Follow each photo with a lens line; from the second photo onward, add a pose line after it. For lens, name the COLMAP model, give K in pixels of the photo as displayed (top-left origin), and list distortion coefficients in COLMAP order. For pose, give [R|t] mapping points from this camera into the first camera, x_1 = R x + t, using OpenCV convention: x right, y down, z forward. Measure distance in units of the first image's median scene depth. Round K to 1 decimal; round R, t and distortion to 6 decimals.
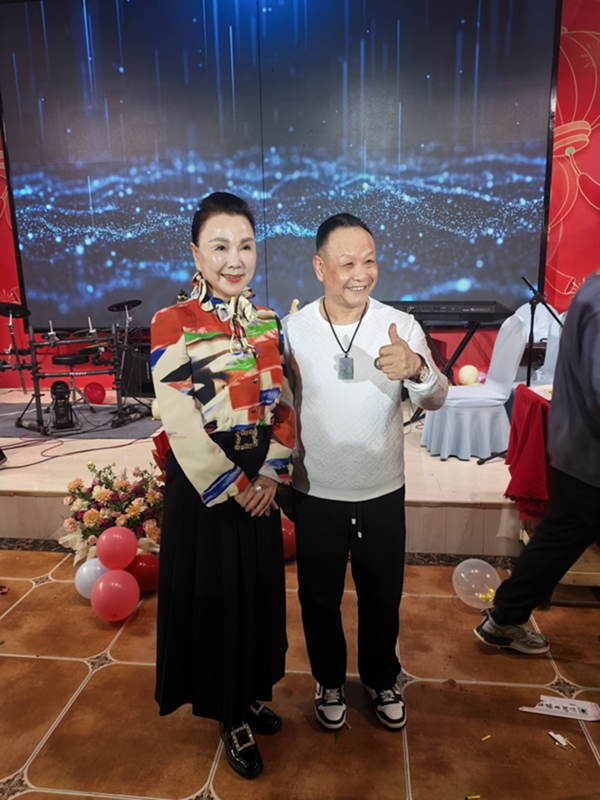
lens RADIAL K [[571.8, 0, 299.9], [0, 571.8, 398.7], [0, 0, 1]] dist [0.001520, -0.000309]
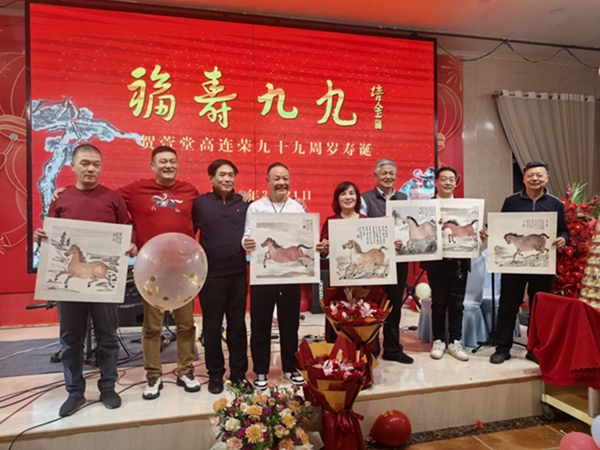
lens RADIAL K [[426.6, 0, 302.2], [0, 426.6, 226.5], [0, 0, 1]] dist [0.027429, -0.040884]
pose [[0.936166, 0.008612, 0.351452, -0.541513], [0.066953, 0.977035, -0.202286, -0.006520], [-0.345123, 0.212904, 0.914091, 0.128083]]
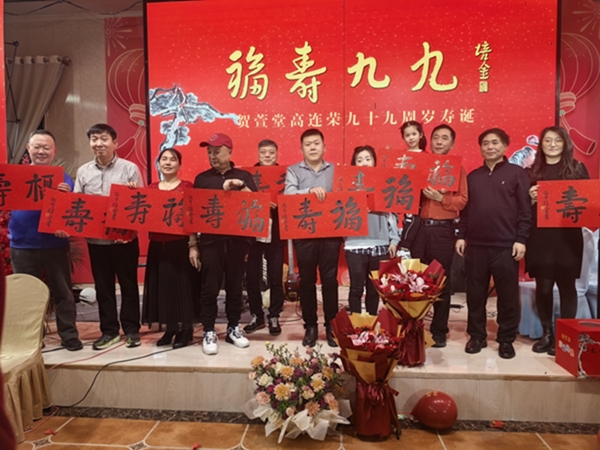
lens RADIAL K [[426.6, 0, 302.2], [0, 426.6, 226.5], [0, 0, 1]] dist [0.027429, -0.040884]
pose [[0.999229, 0.012243, 0.037300, -0.341569], [-0.005978, 0.986499, -0.163658, 0.020529], [-0.038801, 0.163309, 0.985812, 0.090762]]
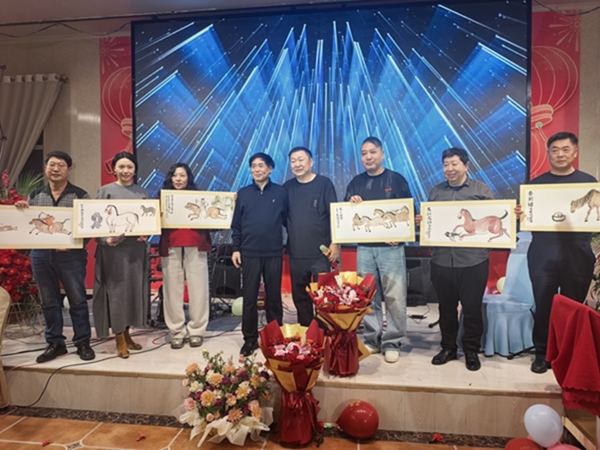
lens RADIAL K [[422.8, 0, 304.4], [0, 422.8, 222.3], [0, 0, 1]] dist [0.031339, -0.041836]
pose [[0.999757, 0.018897, -0.011312, -0.147151], [-0.020650, 0.982874, -0.183116, 0.002038], [0.007658, 0.183305, 0.983026, 0.041955]]
